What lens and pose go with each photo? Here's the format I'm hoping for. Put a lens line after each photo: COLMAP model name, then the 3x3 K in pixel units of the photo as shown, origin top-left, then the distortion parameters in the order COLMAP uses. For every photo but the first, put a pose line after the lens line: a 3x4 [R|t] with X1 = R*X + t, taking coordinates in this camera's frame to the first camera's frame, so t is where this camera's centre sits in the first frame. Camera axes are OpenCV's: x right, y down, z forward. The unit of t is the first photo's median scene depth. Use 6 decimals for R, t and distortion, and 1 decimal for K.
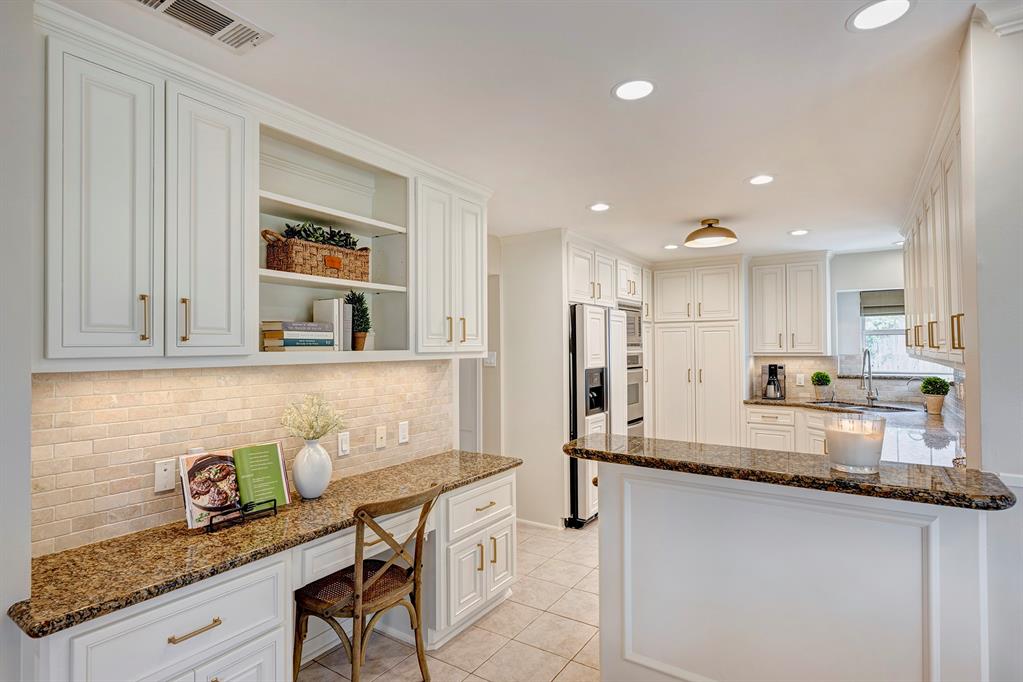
lens RADIAL K [[514.0, 0, 510.5], [0, 514.0, 340.2], [0, 0, 1]] dist [0.002105, -0.000094]
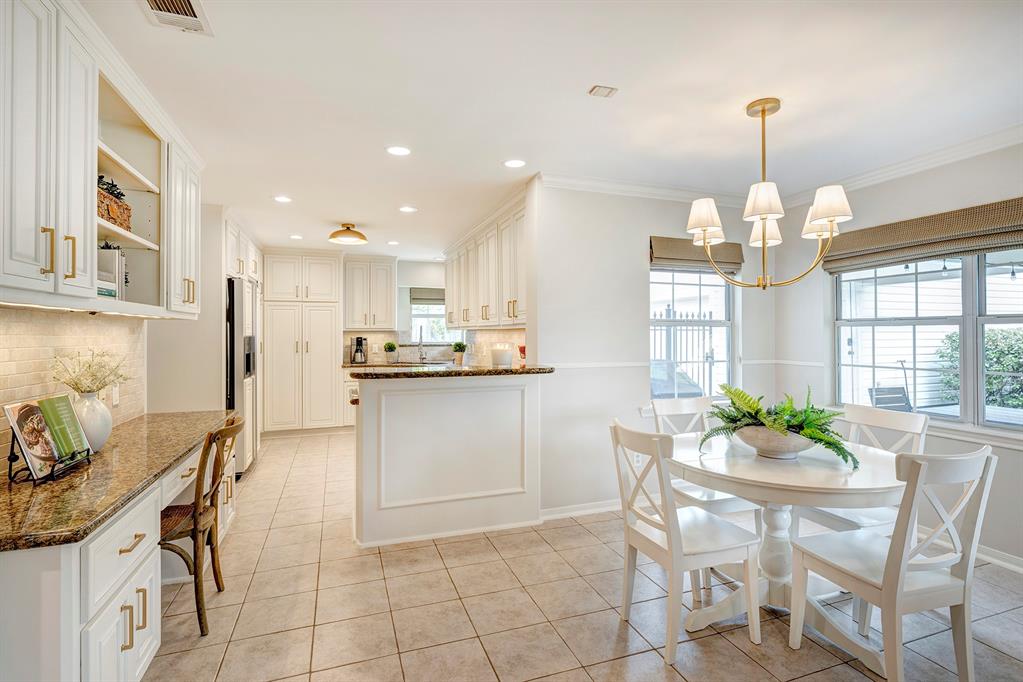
lens RADIAL K [[494.1, 0, 514.3], [0, 494.1, 335.2], [0, 0, 1]] dist [0.002024, 0.000100]
pose [[0.592934, 0.004677, 0.805237, -0.363593], [-0.014884, 0.999876, 0.005152, 0.037901], [-0.805113, -0.015039, 0.592930, -0.102942]]
